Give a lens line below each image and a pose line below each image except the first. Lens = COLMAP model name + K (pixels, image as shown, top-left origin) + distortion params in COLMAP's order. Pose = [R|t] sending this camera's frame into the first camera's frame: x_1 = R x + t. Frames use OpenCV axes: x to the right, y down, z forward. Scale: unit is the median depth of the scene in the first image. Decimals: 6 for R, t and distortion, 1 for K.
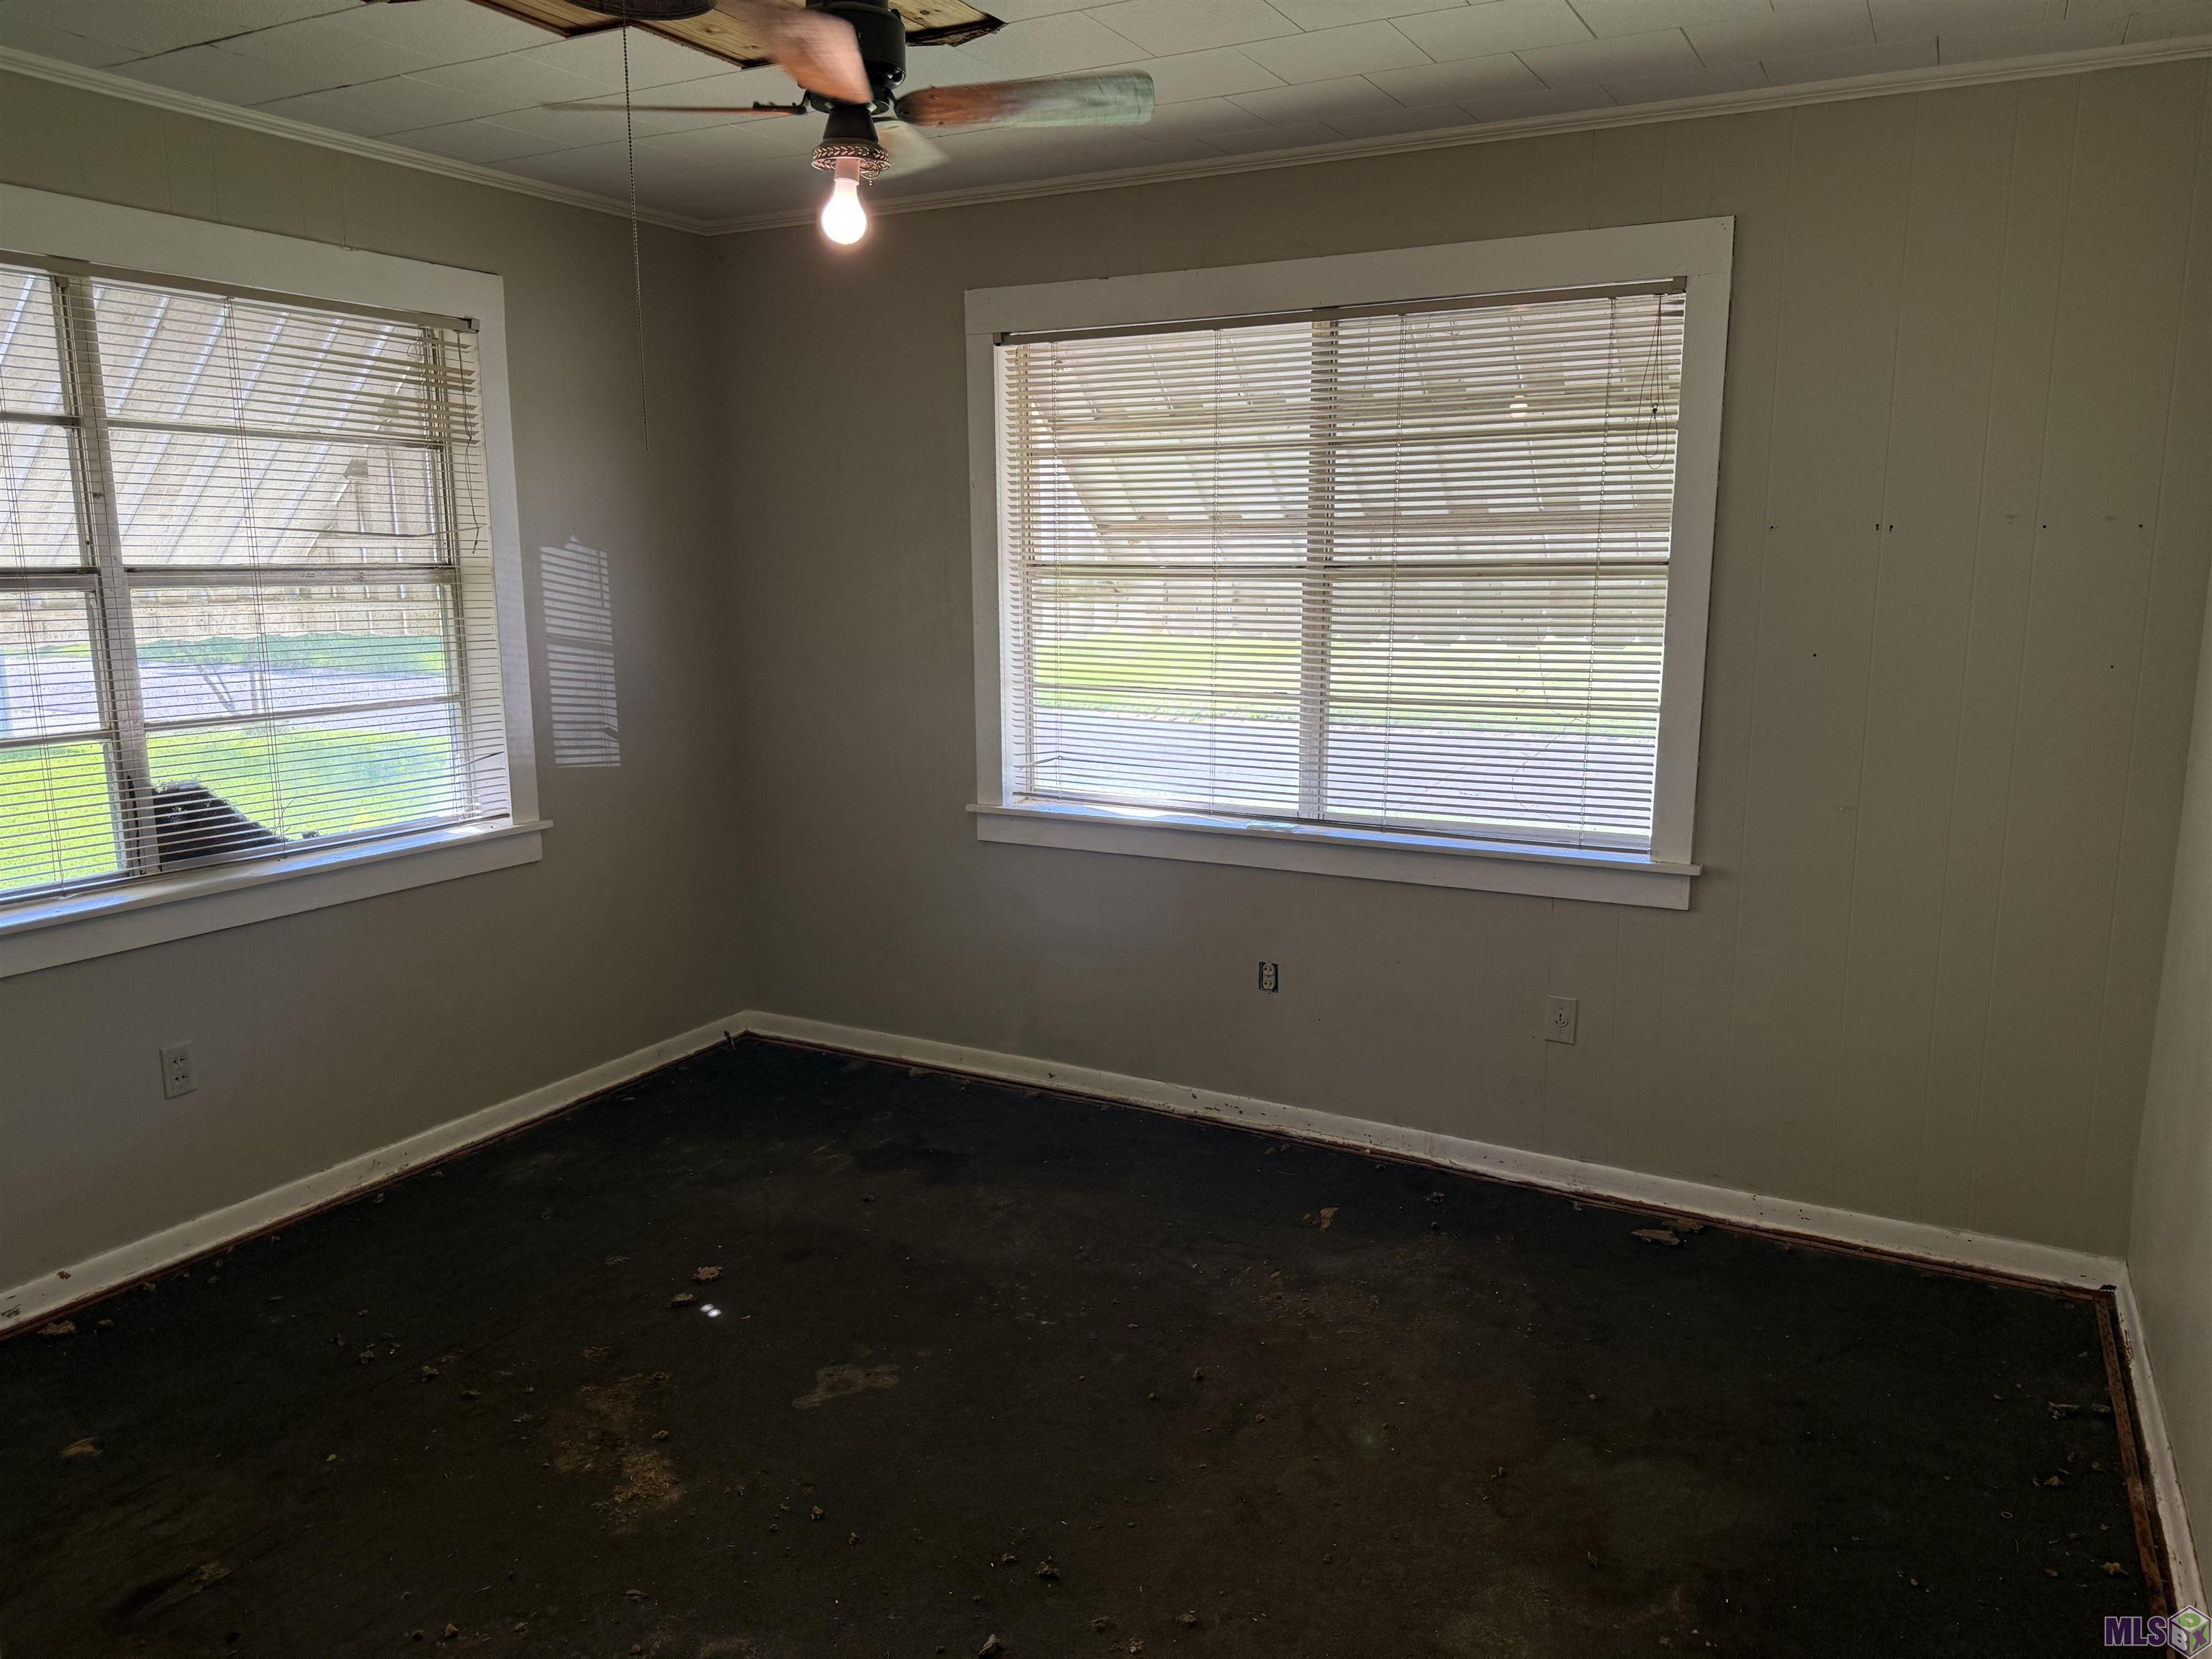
lens RADIAL K [[1556.3, 0, 1063.3], [0, 1556.3, 870.6], [0, 0, 1]] dist [0.054862, -0.070175]
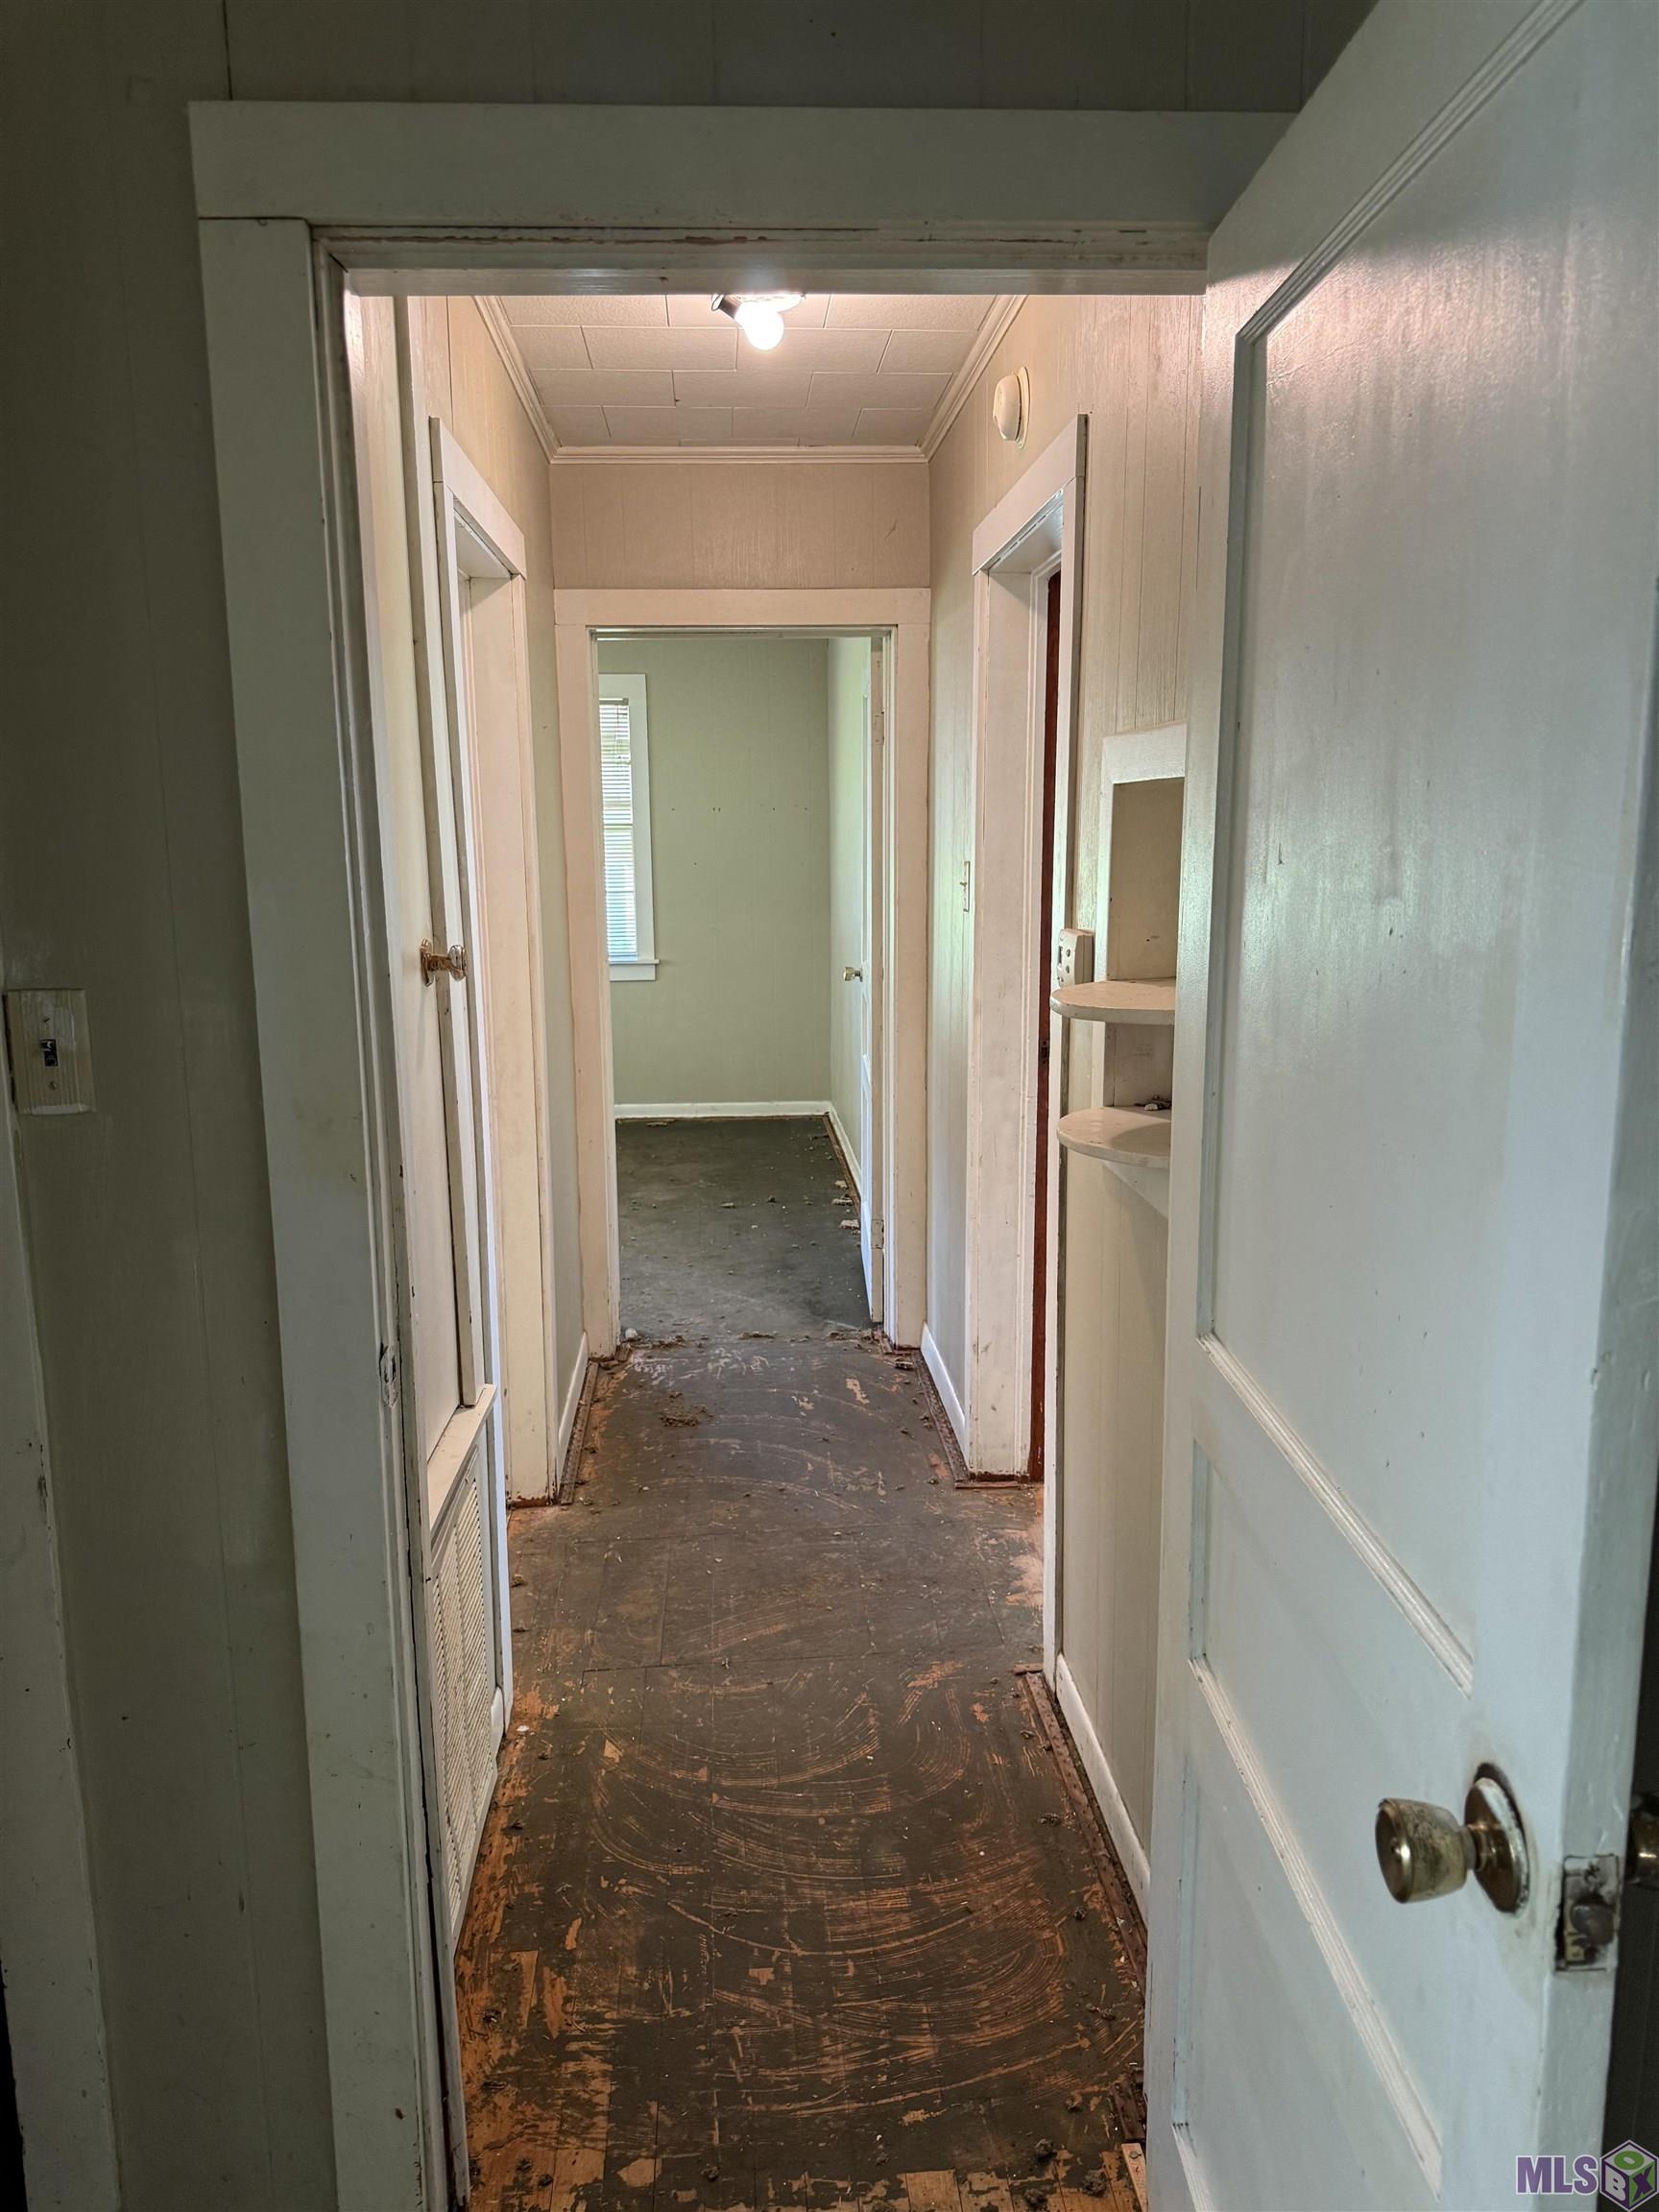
lens RADIAL K [[1556.3, 0, 820.2], [0, 1556.3, 1117.7], [0, 0, 1]] dist [0.054862, -0.070175]
pose [[0.833659, -0.093385, 0.544327, -0.673563], [0.106506, 0.994284, 0.007460, 0.243985], [-0.541912, 0.051755, 0.838840, -1.042067]]
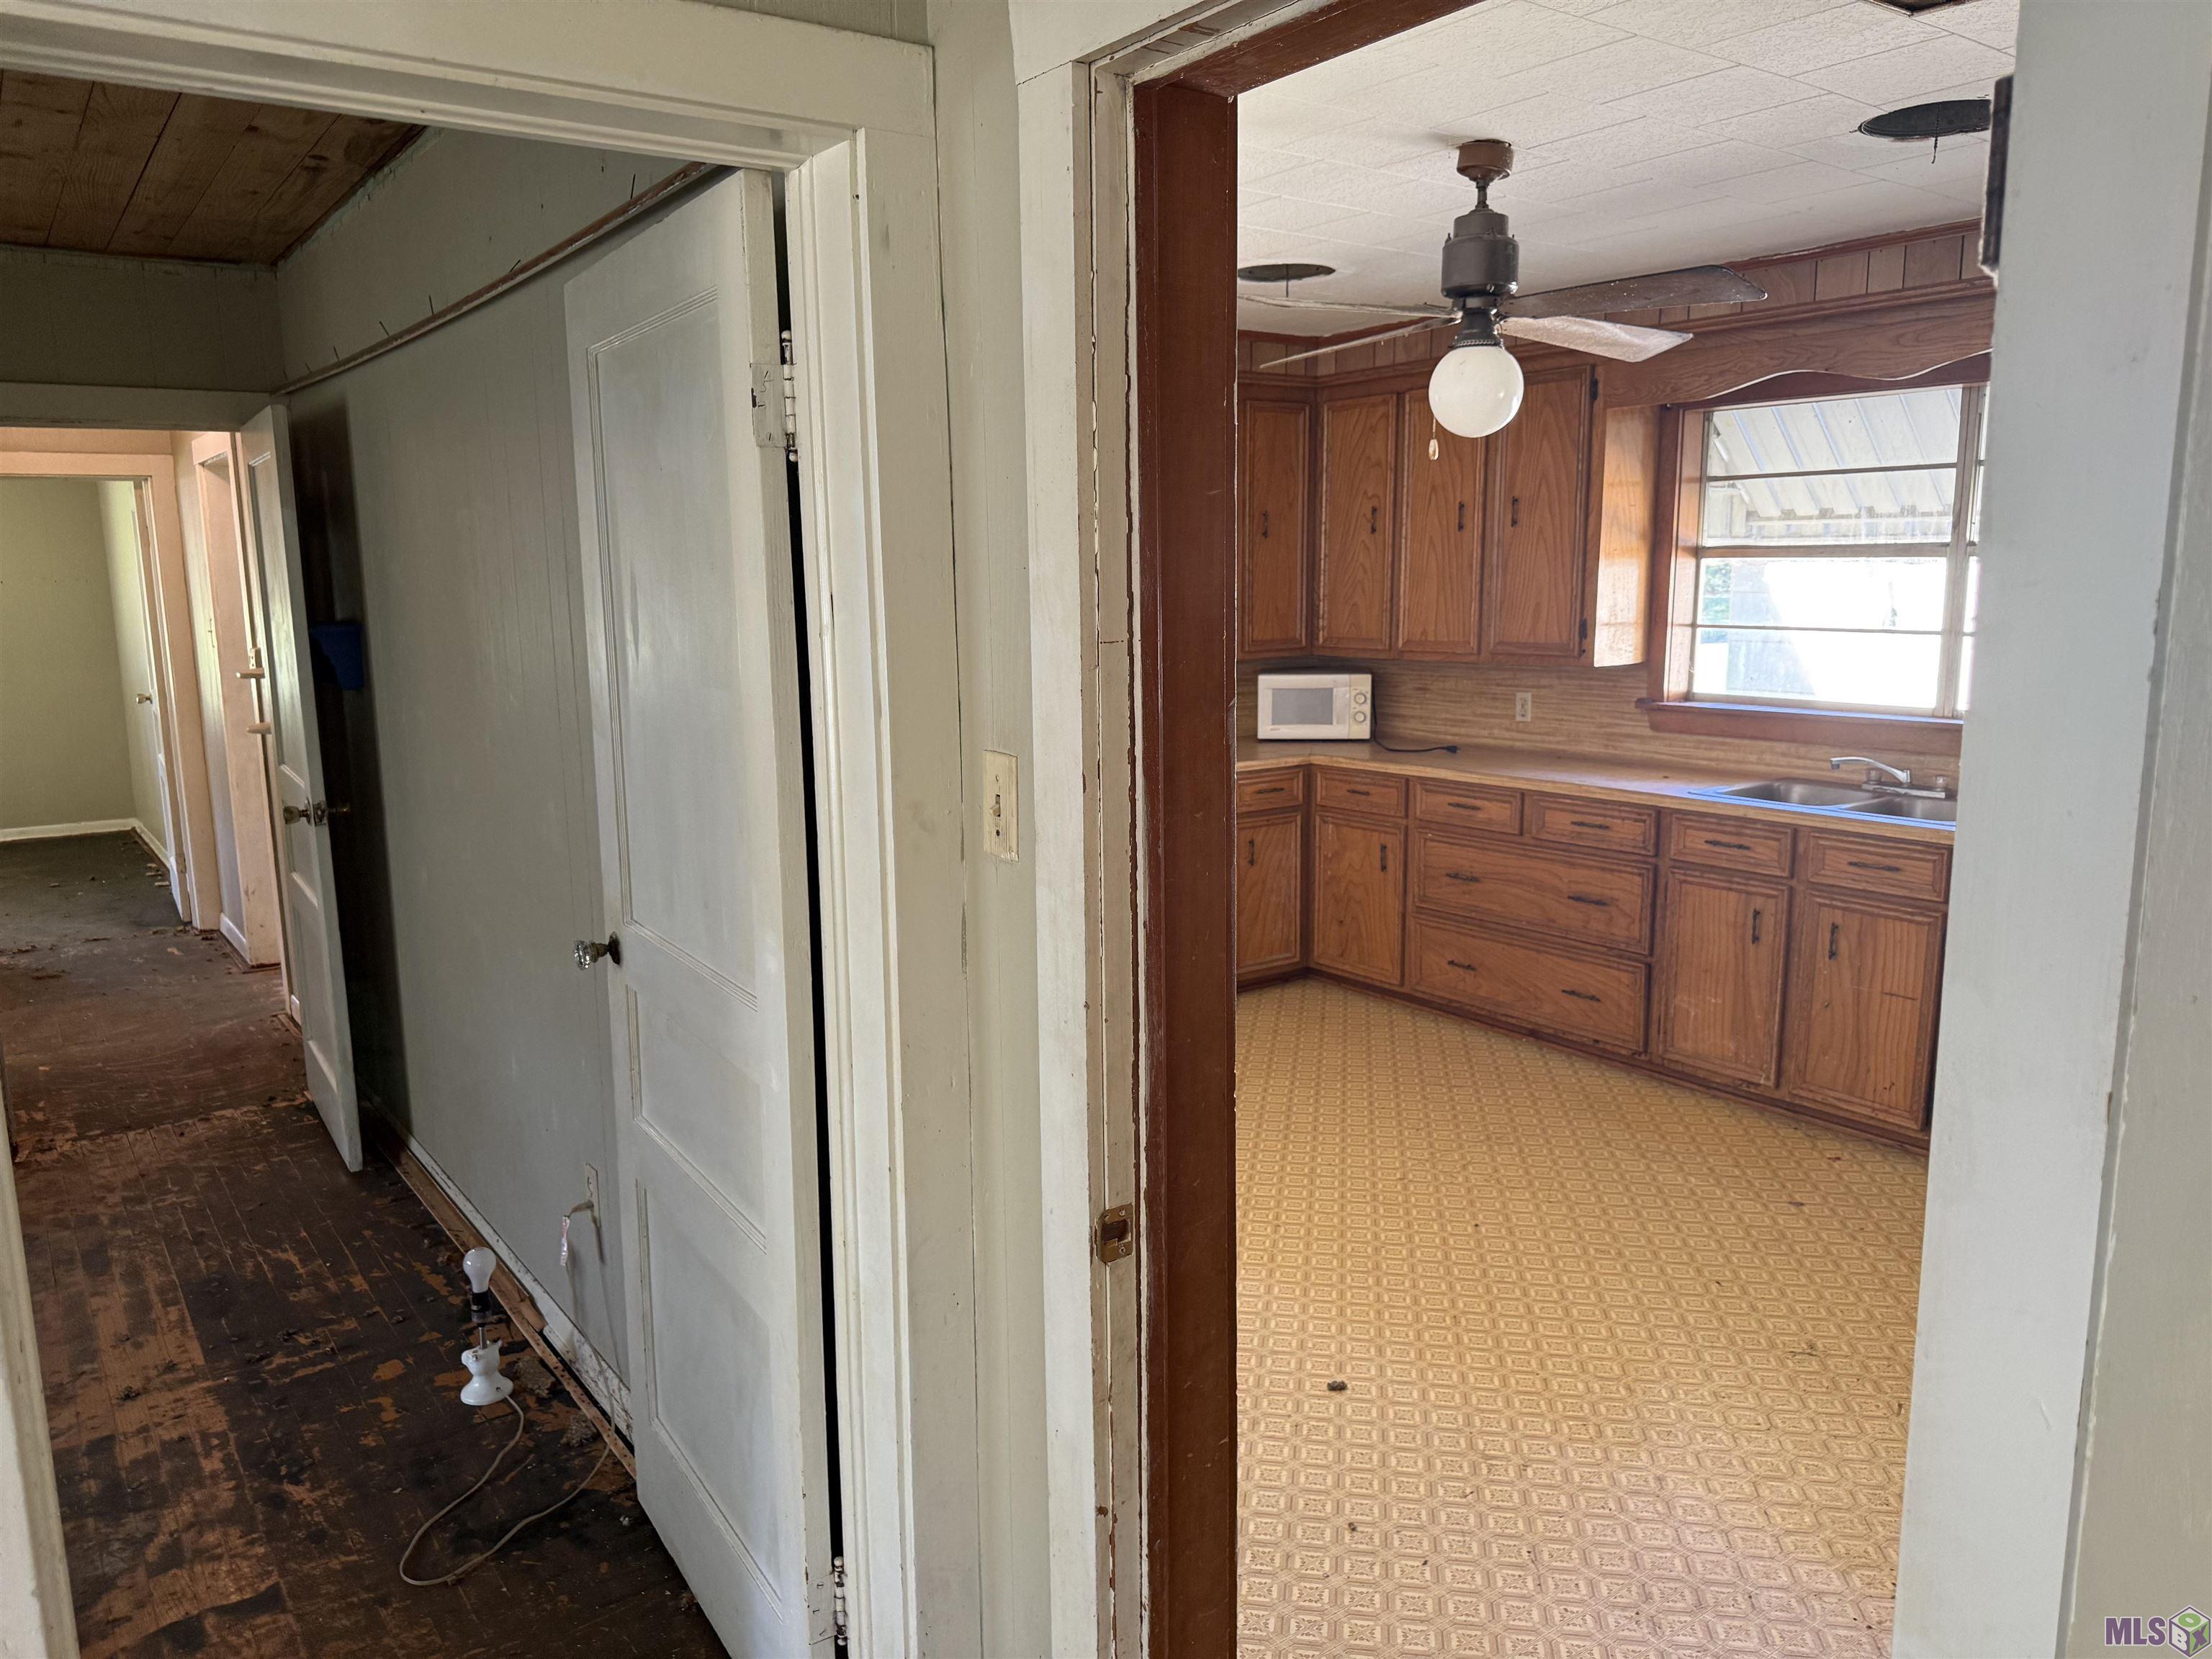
lens RADIAL K [[1556.3, 0, 1082.1], [0, 1556.3, 845.6], [0, 0, 1]] dist [0.054862, -0.070175]
pose [[0.414678, -0.144259, 0.898461, -1.368378], [0.191624, 0.979057, 0.068757, 0.444902], [-0.889563, 0.143654, 0.433636, -2.025278]]
